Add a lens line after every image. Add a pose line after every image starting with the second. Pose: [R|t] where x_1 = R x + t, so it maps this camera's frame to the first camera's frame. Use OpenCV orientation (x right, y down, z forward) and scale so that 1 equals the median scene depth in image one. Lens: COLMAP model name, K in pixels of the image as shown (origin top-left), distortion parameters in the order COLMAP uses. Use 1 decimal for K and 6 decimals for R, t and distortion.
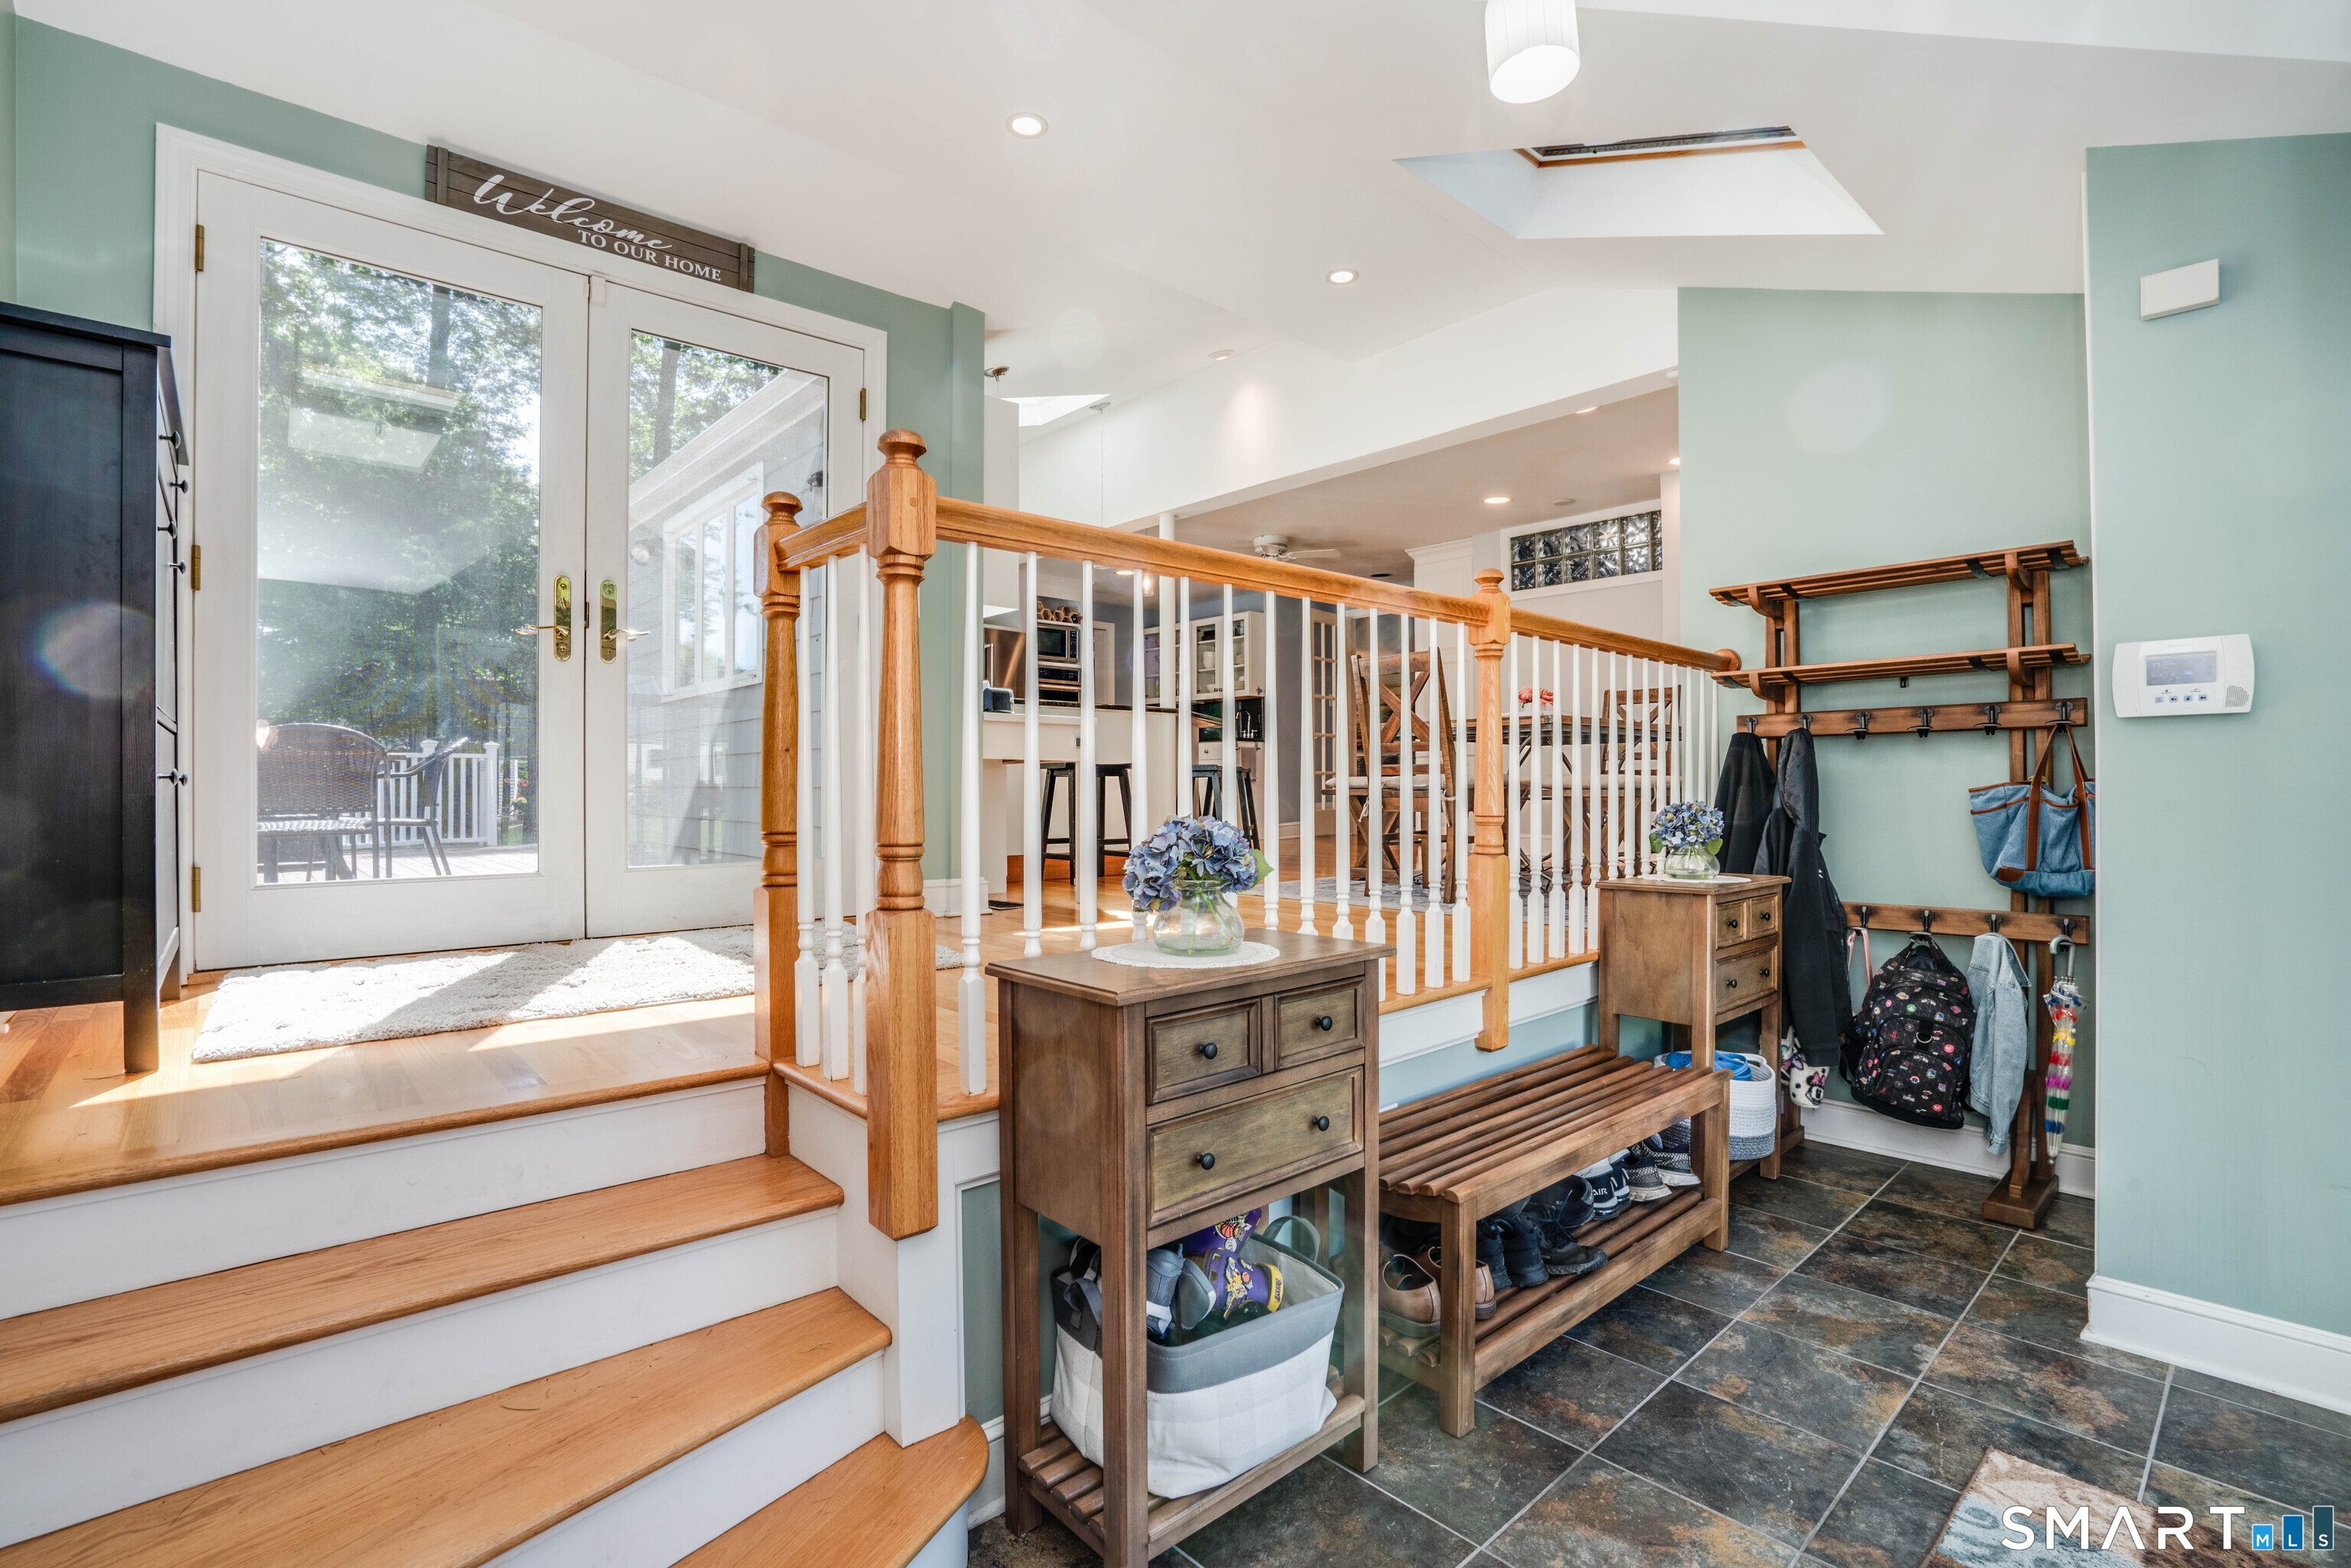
lens RADIAL K [[1071.4, 0, 1172.2], [0, 1071.4, 787.7], [0, 0, 1]] dist [-0.012224, 0.002012]
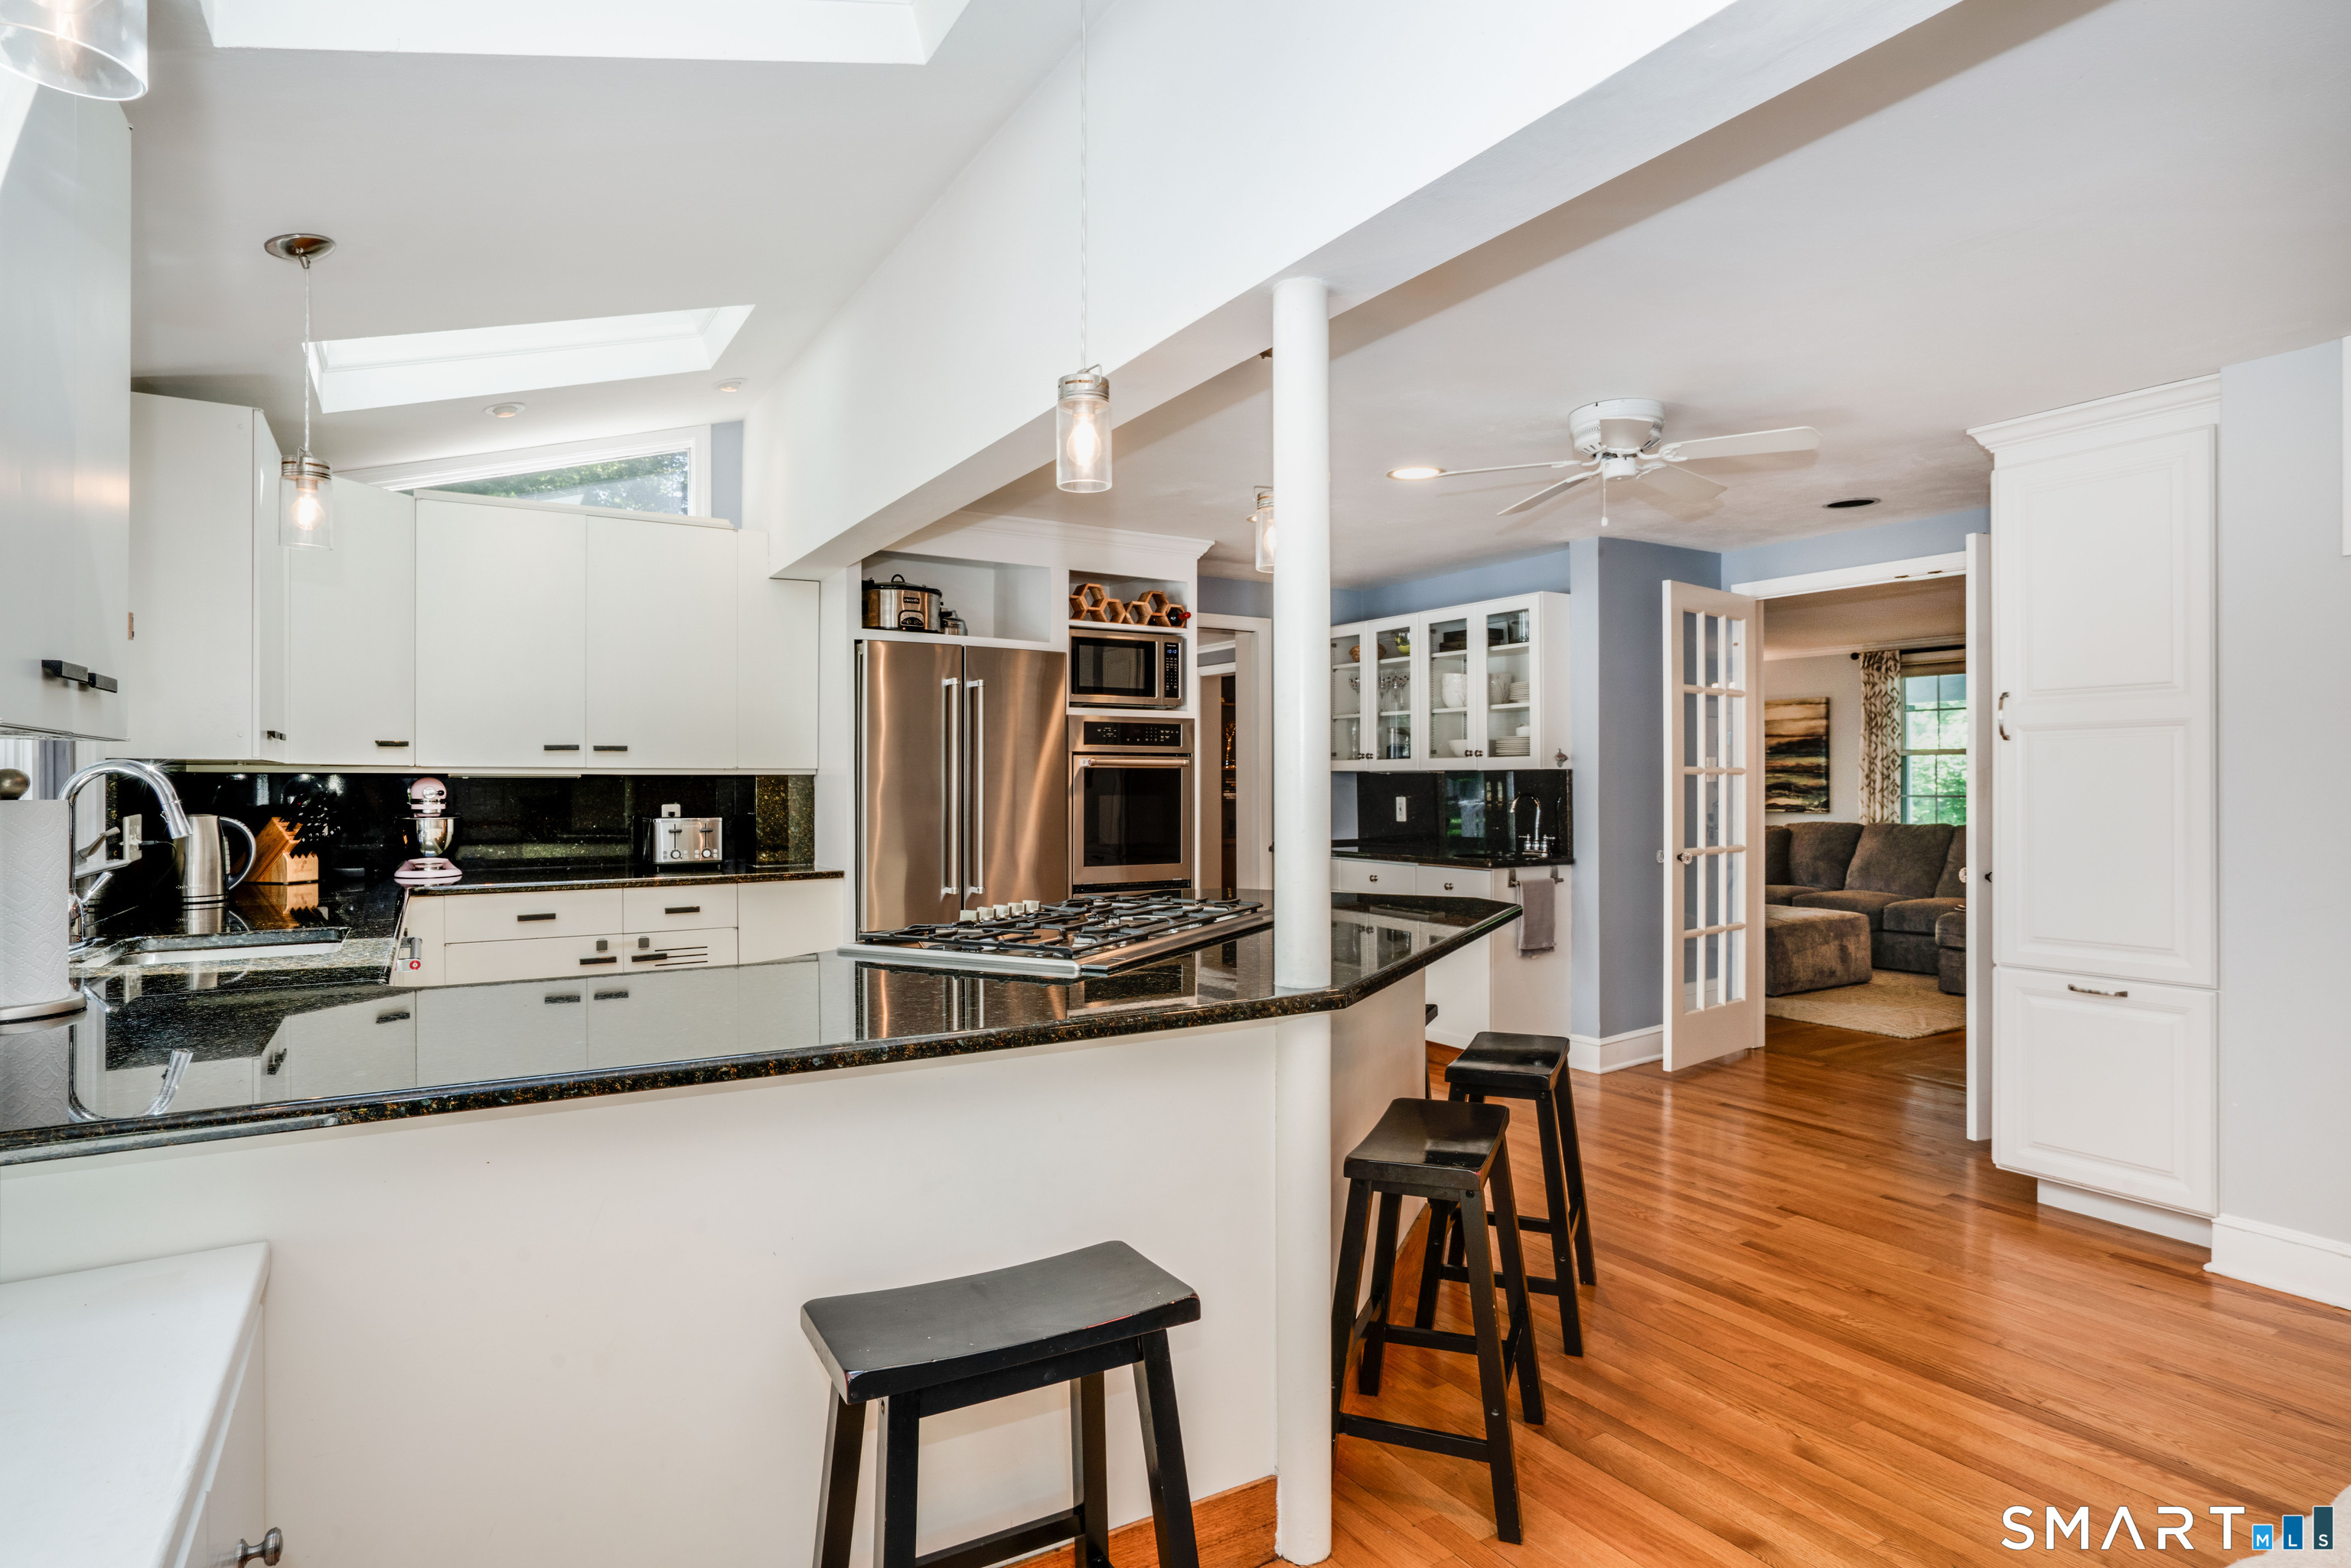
lens RADIAL K [[1219.1, 0, 1181.3], [0, 1219.1, 797.1], [0, 0, 1]] dist [-0.010721, 0.000859]
pose [[0.982210, 0.005559, -0.187705, 0.021610], [-0.002595, 0.999868, 0.016033, -0.103890], [0.187769, -0.015261, 0.982095, 0.557140]]
